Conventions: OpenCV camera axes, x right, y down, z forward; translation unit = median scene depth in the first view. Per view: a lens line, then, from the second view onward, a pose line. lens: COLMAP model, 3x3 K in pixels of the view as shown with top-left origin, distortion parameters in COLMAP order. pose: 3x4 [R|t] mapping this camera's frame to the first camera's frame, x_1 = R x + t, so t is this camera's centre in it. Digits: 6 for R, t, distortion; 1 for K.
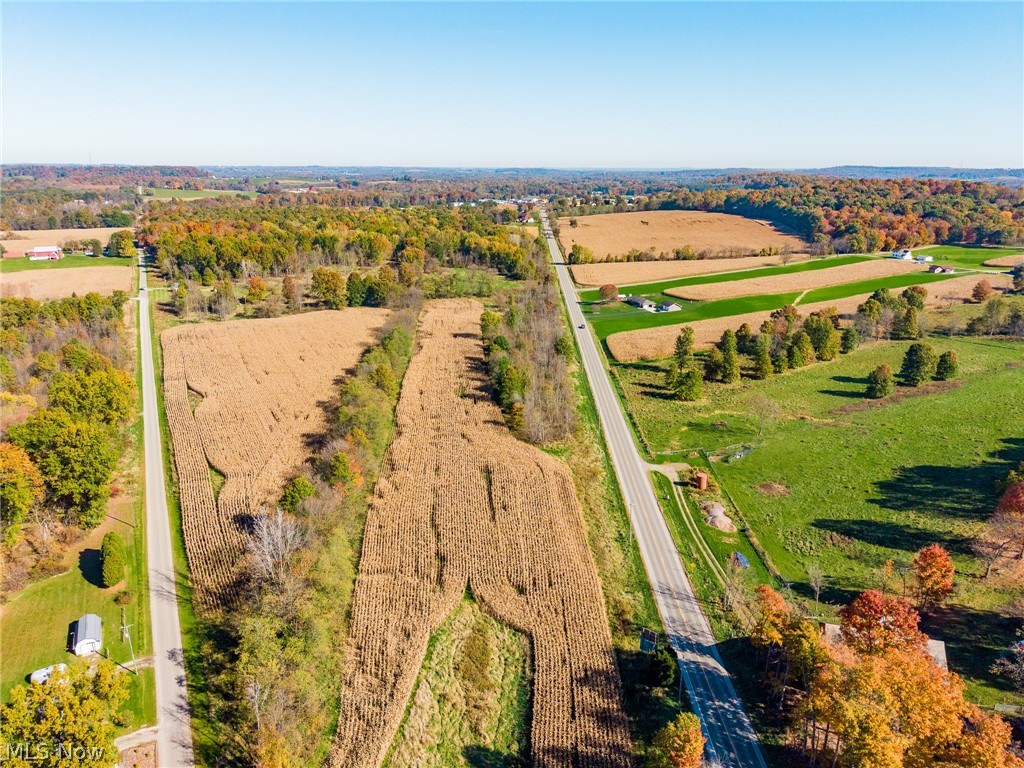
lens RADIAL K [[684.2, 0, 512.0], [0, 684.2, 384.0], [0, 0, 1]] dist [0.038319, -0.039332]
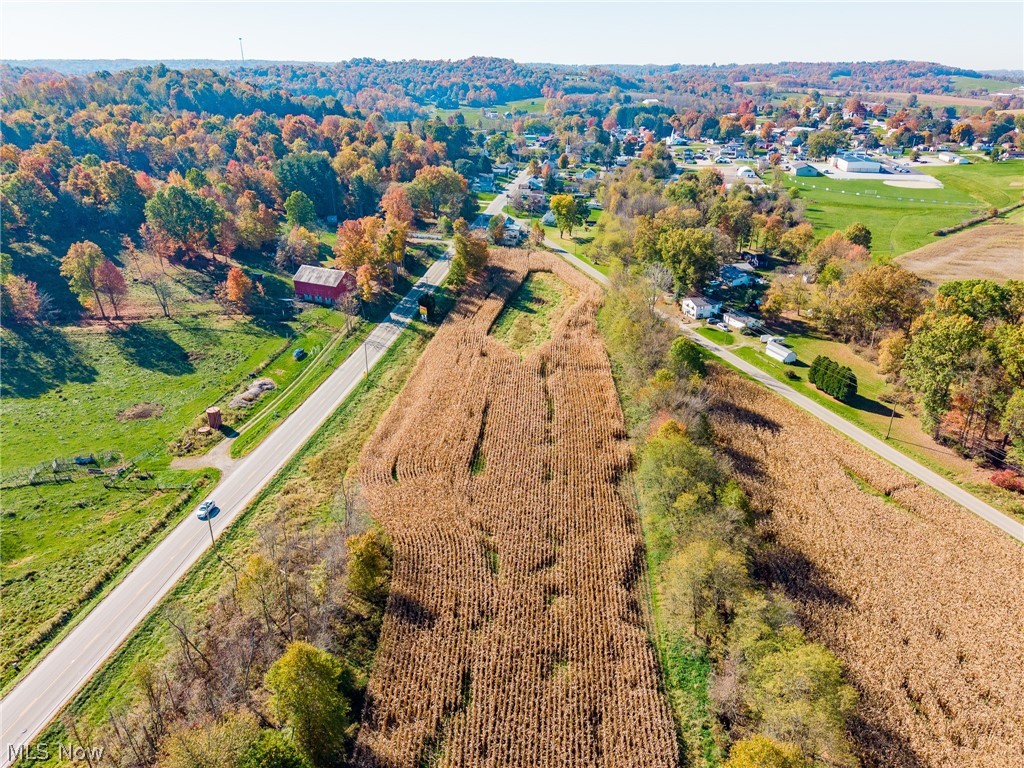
lens RADIAL K [[691.1, 0, 512.0], [0, 691.1, 384.0], [0, 0, 1]] dist [0.013848, -0.004454]
pose [[-0.988656, -0.073199, 0.131155, -0.075344], [0.032565, 0.747971, 0.662932, -0.184970], [-0.146626, 0.659682, -0.737102, 0.690578]]
